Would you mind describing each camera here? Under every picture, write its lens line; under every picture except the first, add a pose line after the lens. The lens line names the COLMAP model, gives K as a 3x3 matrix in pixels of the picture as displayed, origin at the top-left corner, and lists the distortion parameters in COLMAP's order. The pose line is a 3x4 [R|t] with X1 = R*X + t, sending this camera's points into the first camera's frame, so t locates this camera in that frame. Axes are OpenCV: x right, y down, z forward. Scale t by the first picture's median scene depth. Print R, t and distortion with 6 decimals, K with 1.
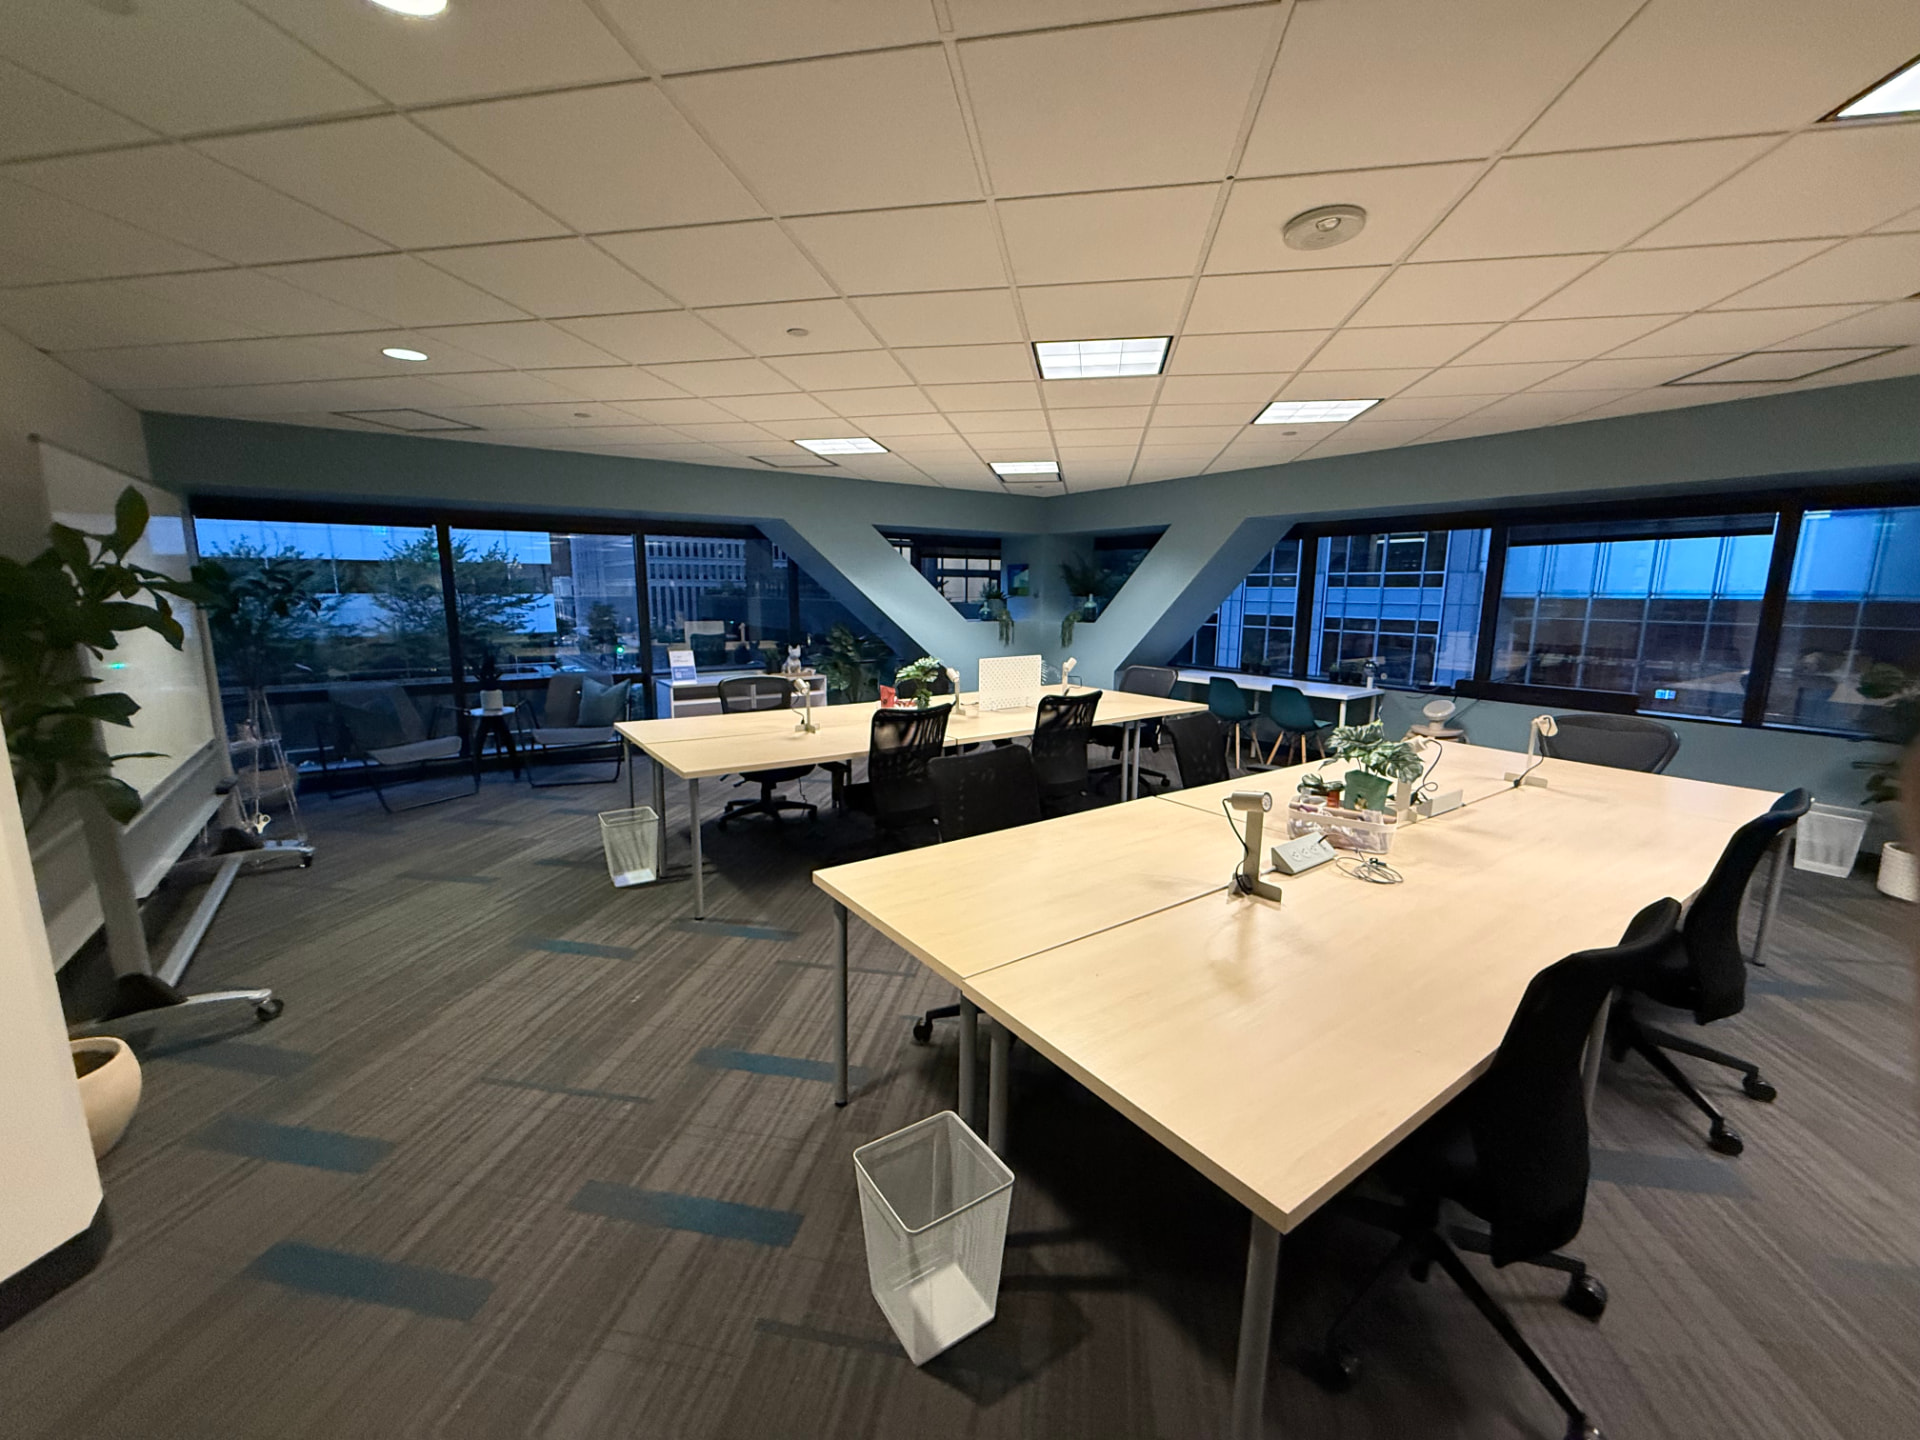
lens RADIAL K [[760.1, 0, 956.8], [0, 760.1, 719.9], [0, 0, 1]] dist [-0.006012, 0.001326]
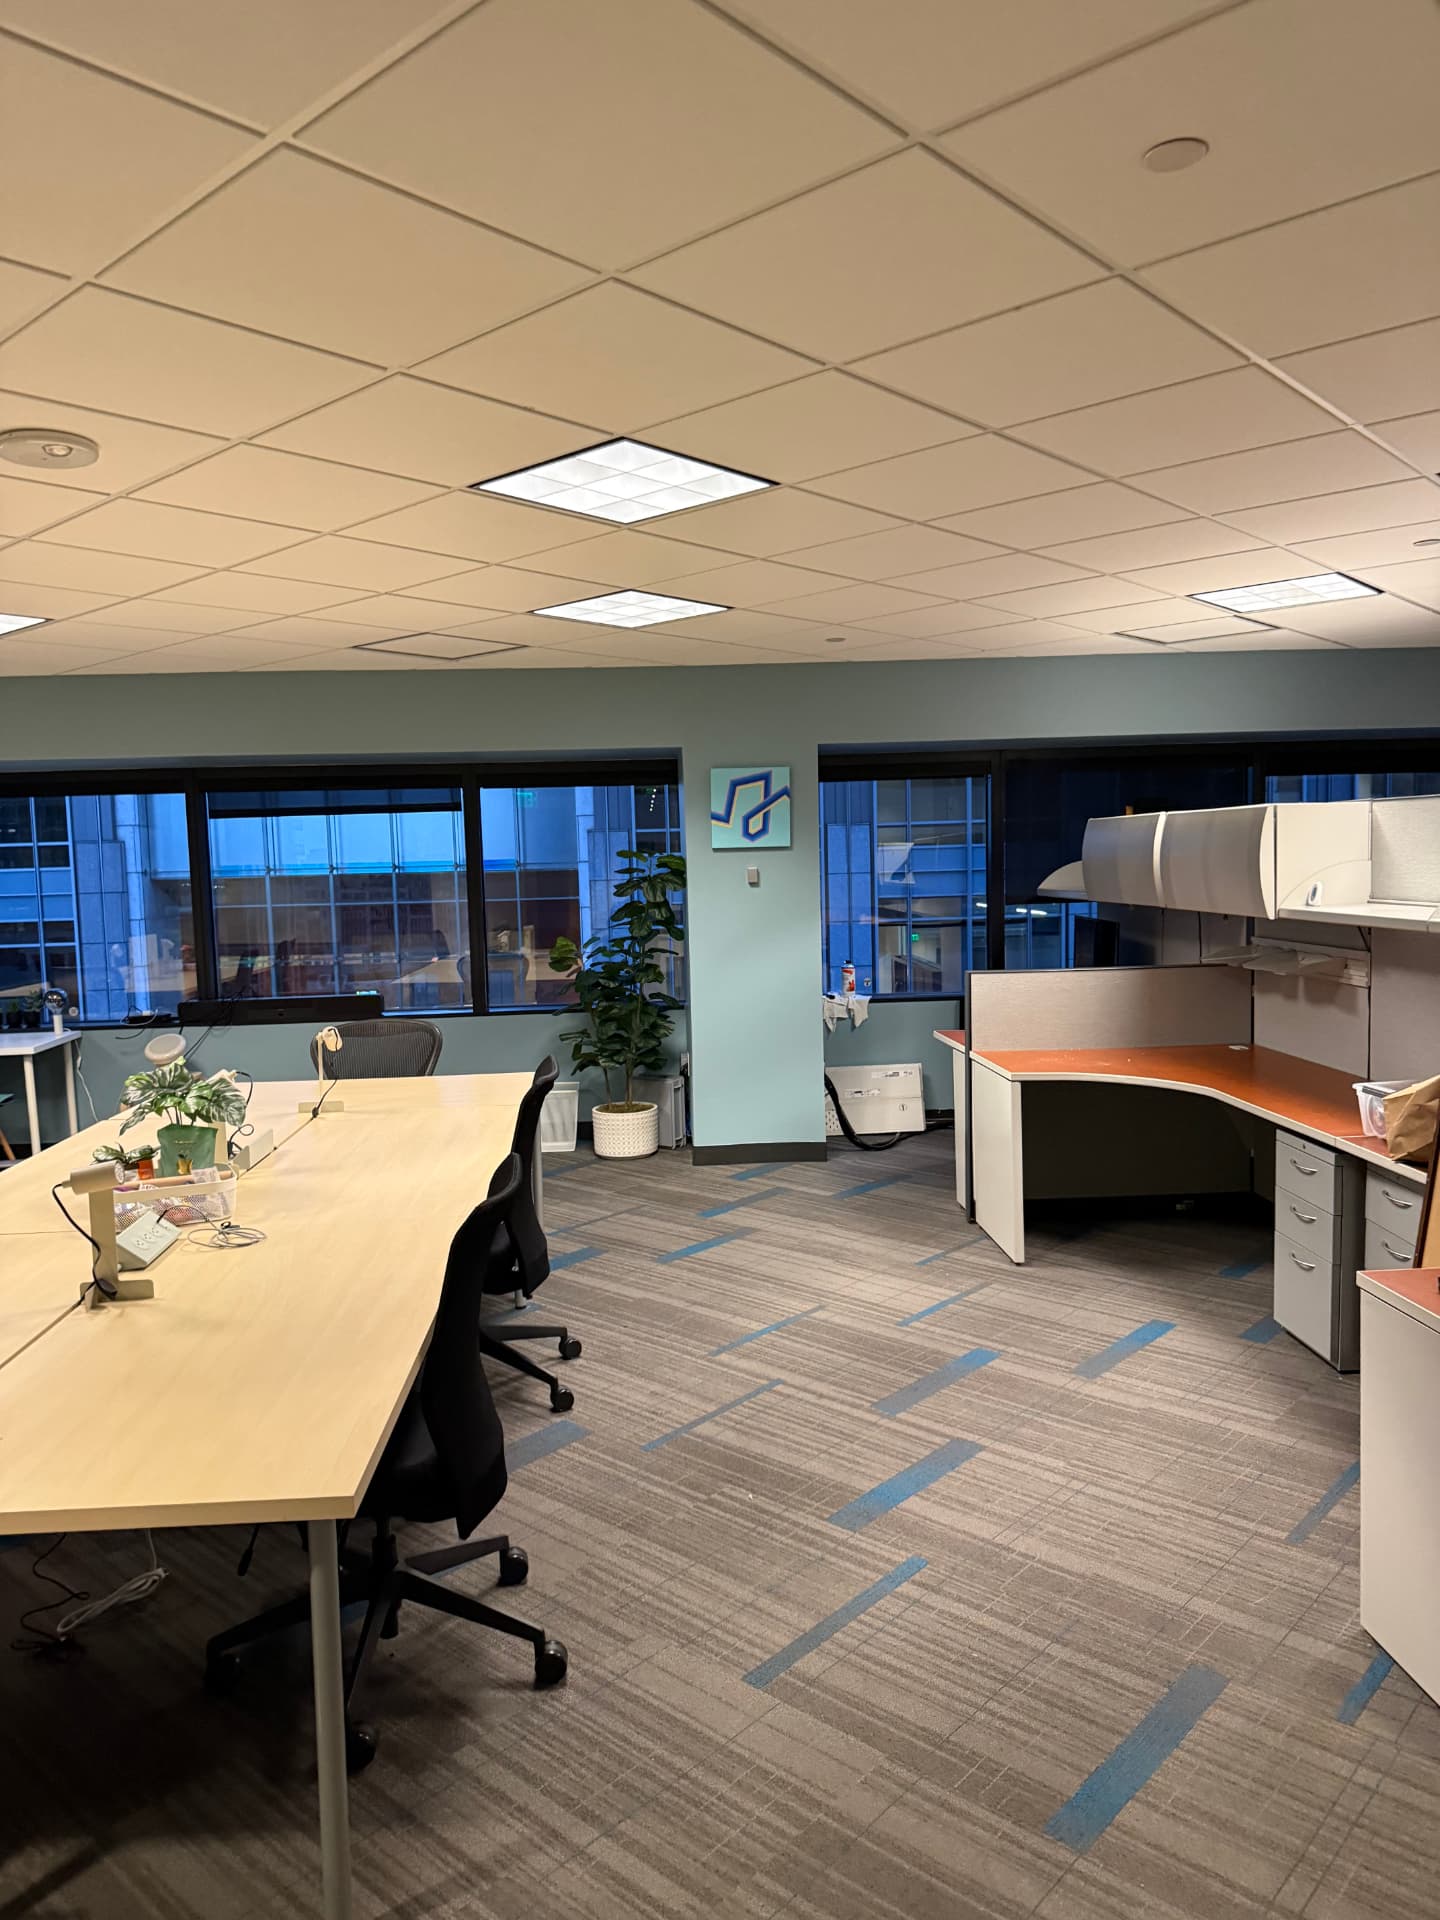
lens RADIAL K [[1382.6, 0, 716.9], [0, 1382.6, 979.9], [0, 0, 1]] dist [0.026520, -0.009255]
pose [[0.521012, -0.098073, 0.847896, -0.322206], [0.173613, 0.984787, 0.007226, 0.006835], [-0.835706, 0.143441, 0.530113, -0.204589]]
